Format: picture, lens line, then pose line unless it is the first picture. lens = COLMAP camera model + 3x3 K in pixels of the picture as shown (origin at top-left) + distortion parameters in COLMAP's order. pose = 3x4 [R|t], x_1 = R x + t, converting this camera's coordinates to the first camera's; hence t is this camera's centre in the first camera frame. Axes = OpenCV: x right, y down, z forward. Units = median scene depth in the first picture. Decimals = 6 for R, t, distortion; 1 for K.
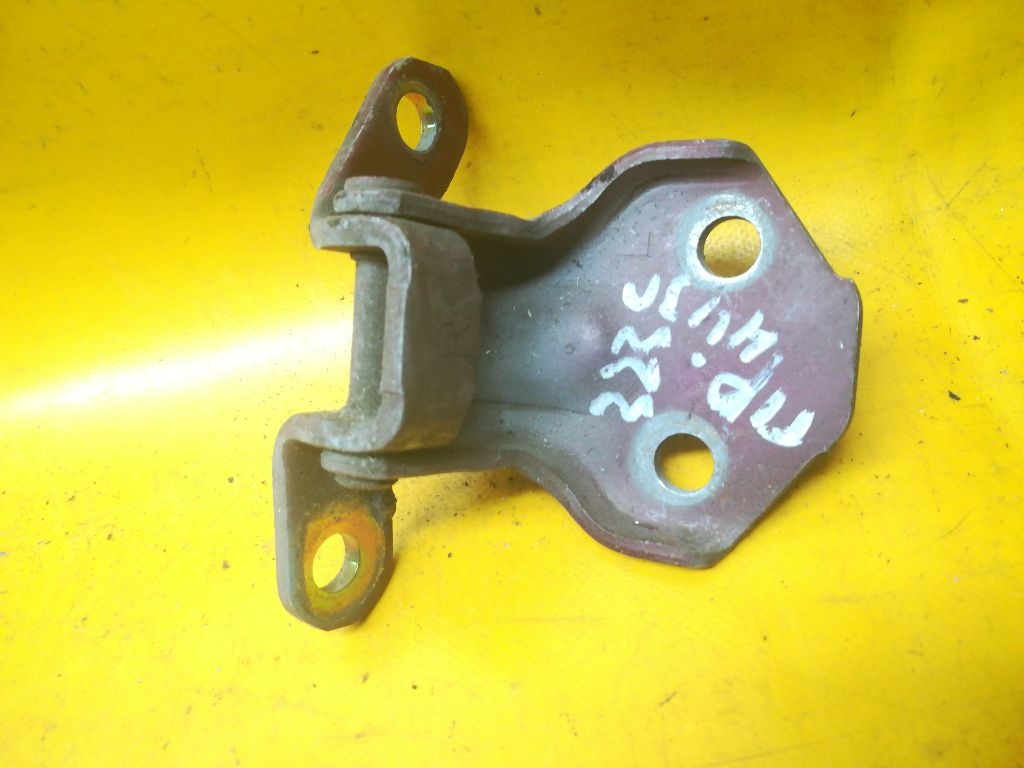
lens RADIAL K [[835.6, 0, 510.8], [0, 835.6, 390.5], [0, 0, 1]] dist [0.052418, -0.074702]
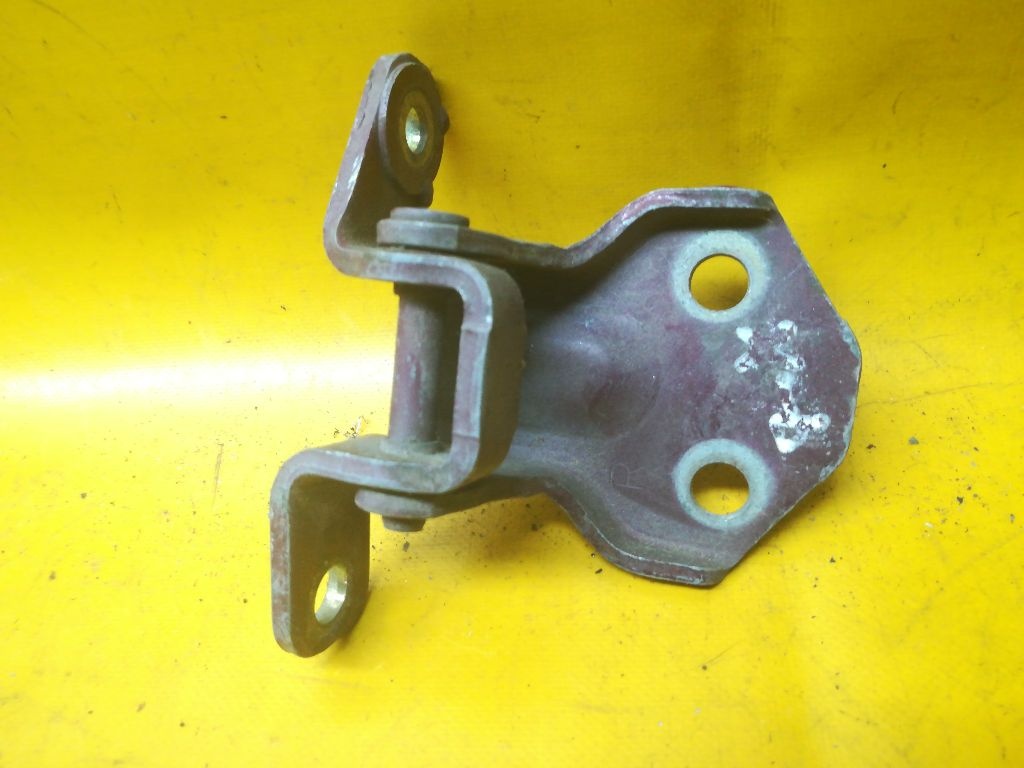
lens RADIAL K [[835.6, 0, 510.8], [0, 835.6, 390.5], [0, 0, 1]] dist [0.052418, -0.074702]
pose [[0.985671, 0.168249, -0.012006, 0.206991], [-0.168674, 0.982756, -0.075759, -0.035794], [-0.000947, 0.076699, 0.997054, -0.056835]]
